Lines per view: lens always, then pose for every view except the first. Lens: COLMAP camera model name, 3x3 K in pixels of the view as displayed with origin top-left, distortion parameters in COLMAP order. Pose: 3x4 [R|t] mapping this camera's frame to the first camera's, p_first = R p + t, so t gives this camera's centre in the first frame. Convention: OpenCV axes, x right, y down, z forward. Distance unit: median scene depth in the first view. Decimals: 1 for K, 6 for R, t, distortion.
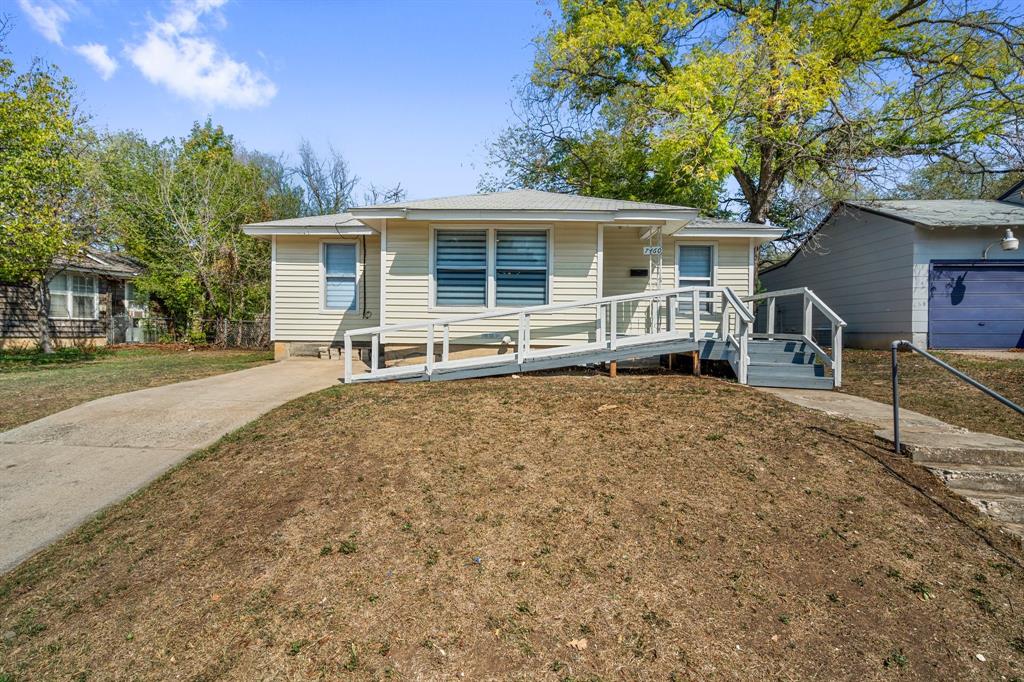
lens RADIAL K [[486.4, 0, 514.3], [0, 486.4, 342.6], [0, 0, 1]] dist [0.000803, 0.000017]
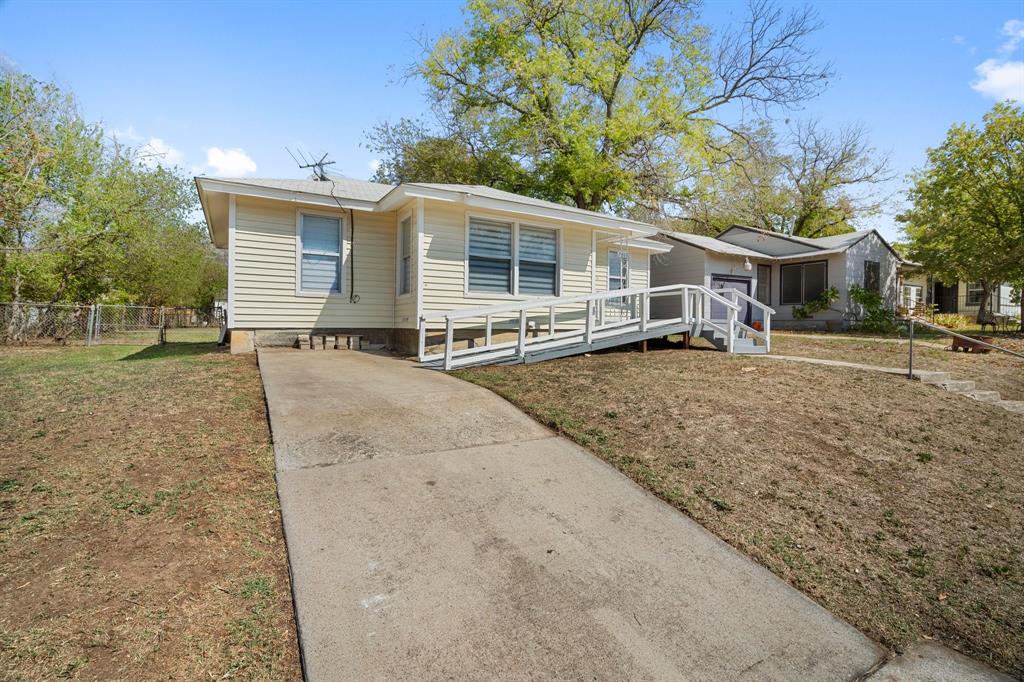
lens RADIAL K [[450.3, 0, 516.2], [0, 450.3, 339.0], [0, 0, 1]] dist [-0.001725, 0.000021]
pose [[0.840833, -0.021184, 0.540880, -0.593940], [0.011557, 0.999709, 0.021188, 0.005176], [-0.541171, -0.011565, 0.840833, 0.146996]]
